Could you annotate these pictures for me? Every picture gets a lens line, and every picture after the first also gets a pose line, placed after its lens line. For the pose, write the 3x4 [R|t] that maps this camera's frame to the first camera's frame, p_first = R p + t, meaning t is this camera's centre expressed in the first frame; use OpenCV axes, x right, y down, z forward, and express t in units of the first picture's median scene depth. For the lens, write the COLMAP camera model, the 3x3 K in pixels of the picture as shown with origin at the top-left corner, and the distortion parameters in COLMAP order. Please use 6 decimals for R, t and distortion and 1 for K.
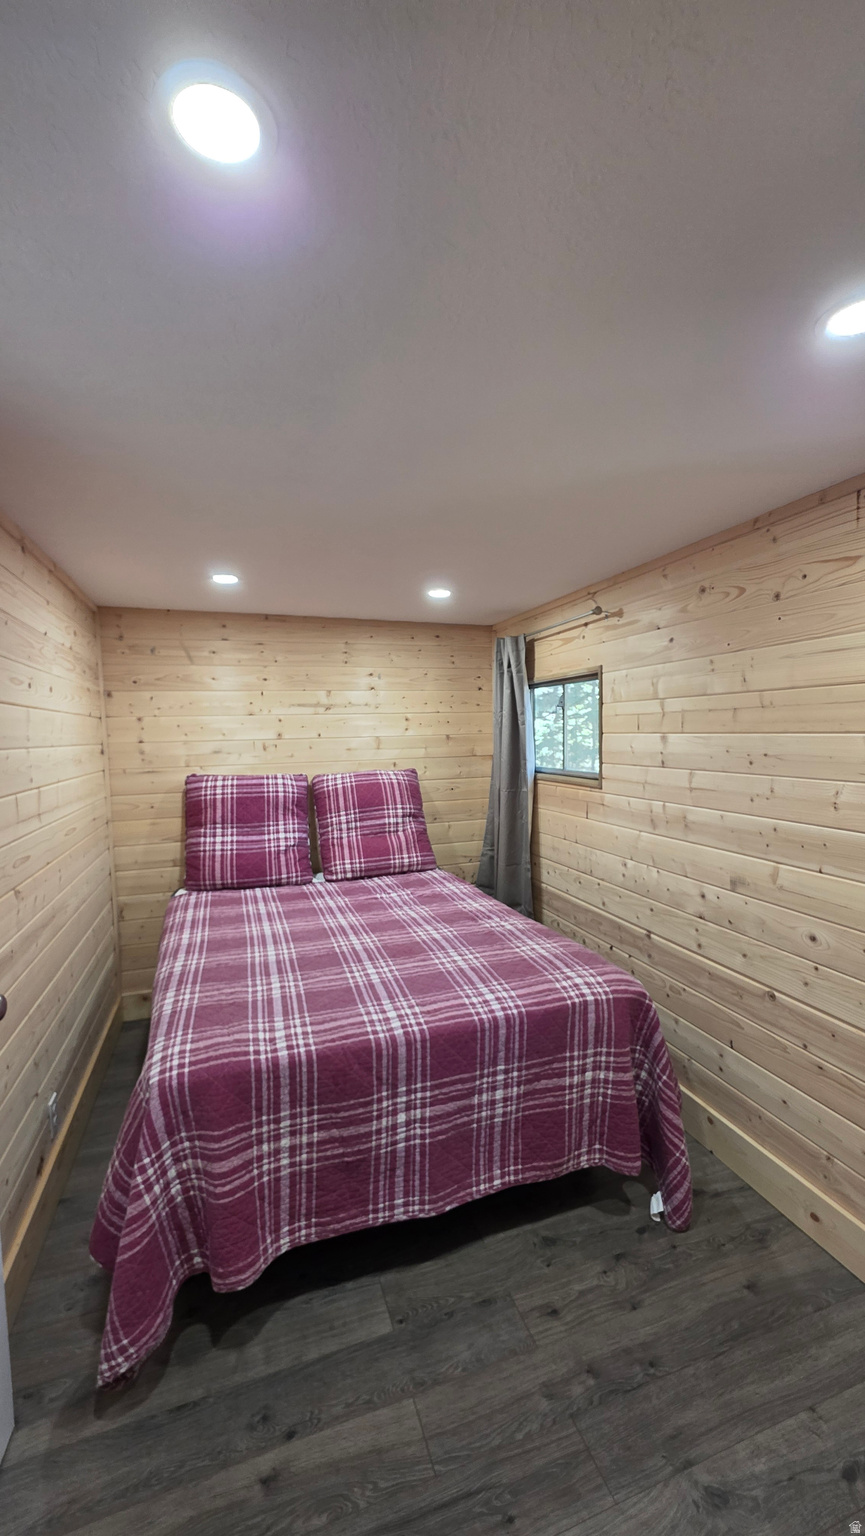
lens RADIAL K [[612.0, 0, 442.3], [0, 612.0, 778.0], [0, 0, 1]] dist [-0.000614, 0.000038]
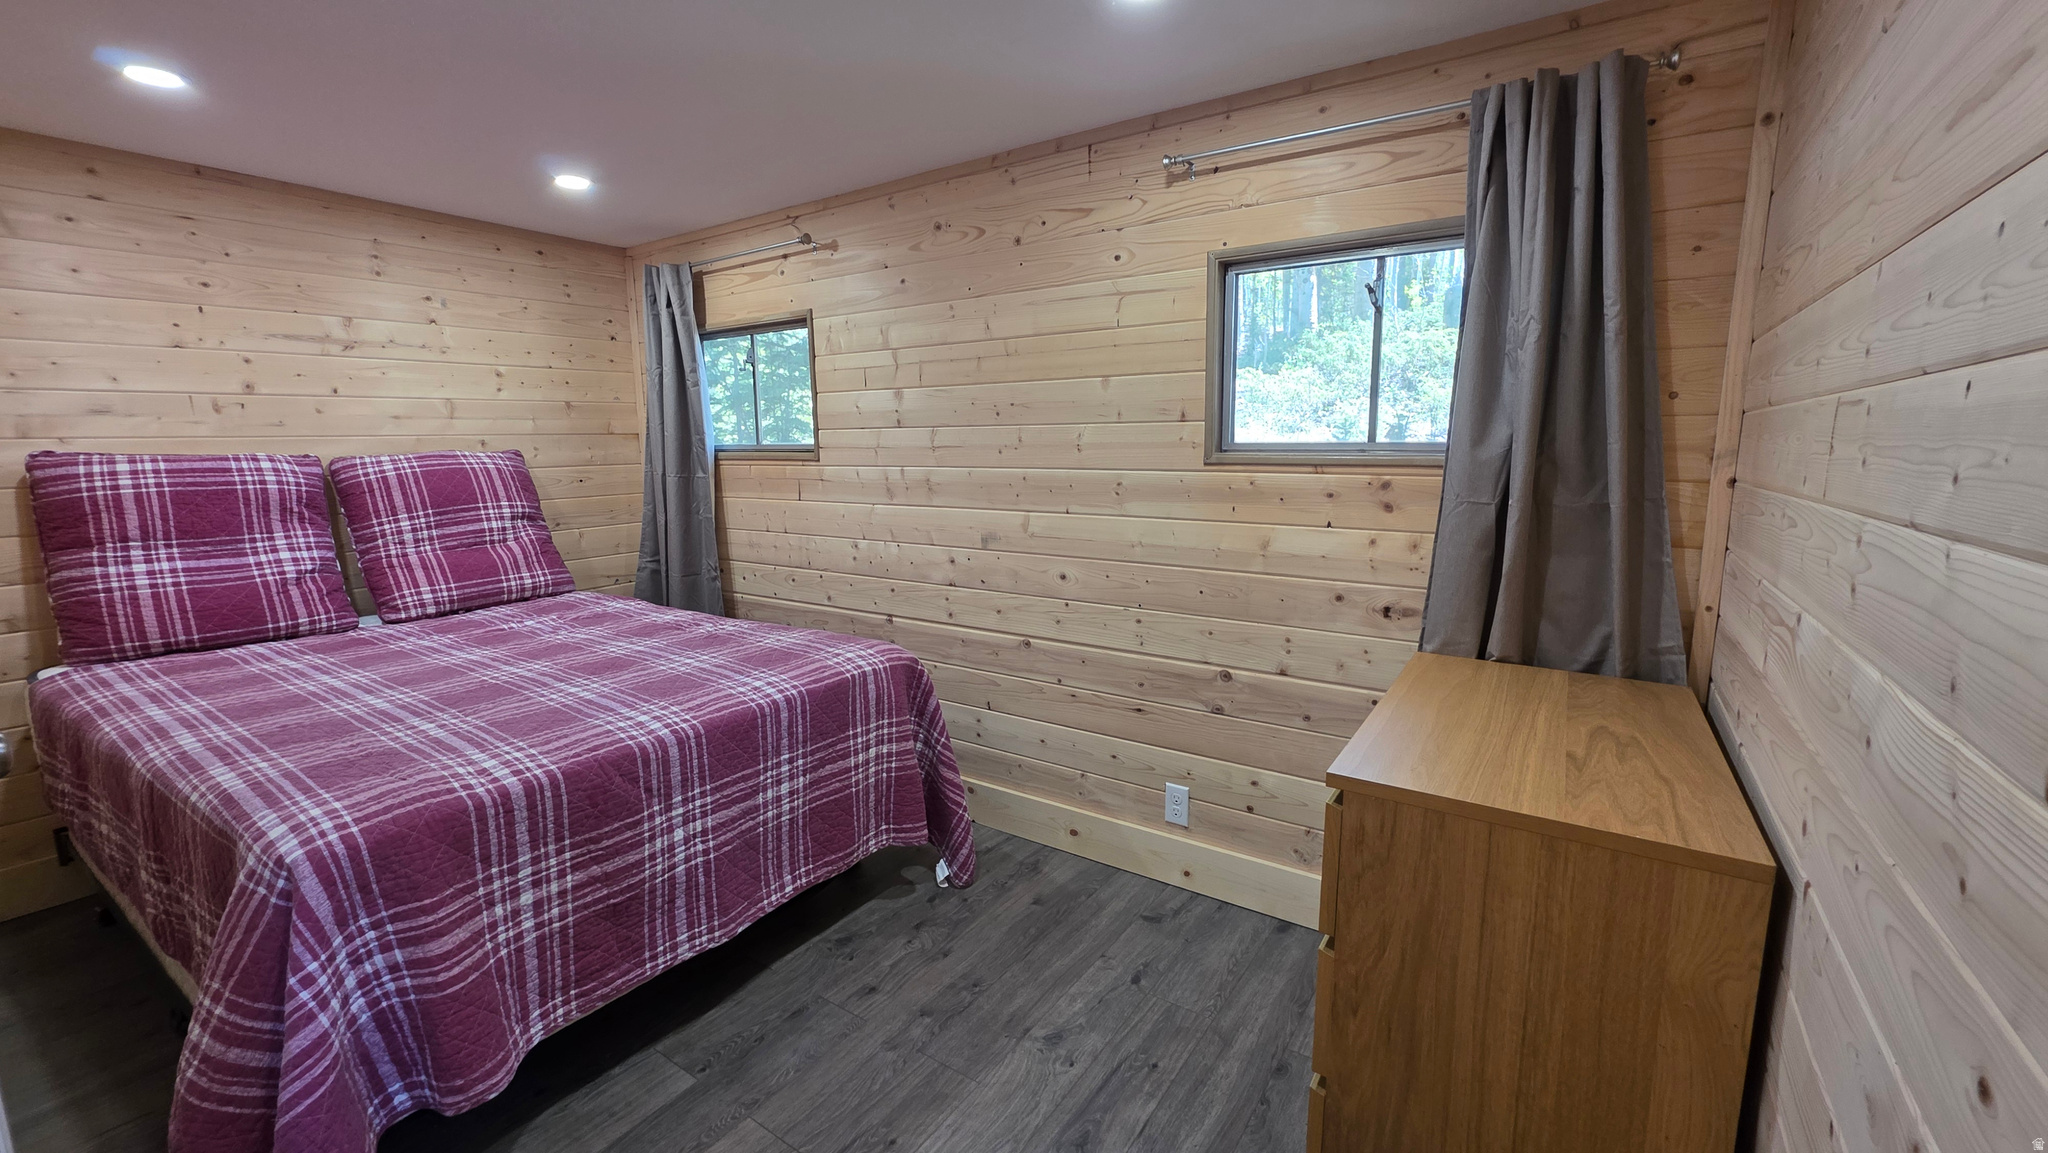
lens RADIAL K [[816.0, 0, 1017.7], [0, 816.0, 560.9], [0, 0, 1]] dist [-0.000614, 0.000038]
pose [[0.810791, -0.074980, 0.580514, -0.255874], [0.039247, 0.996494, 0.073893, 0.120381], [-0.584018, -0.037128, 0.810891, -0.088401]]
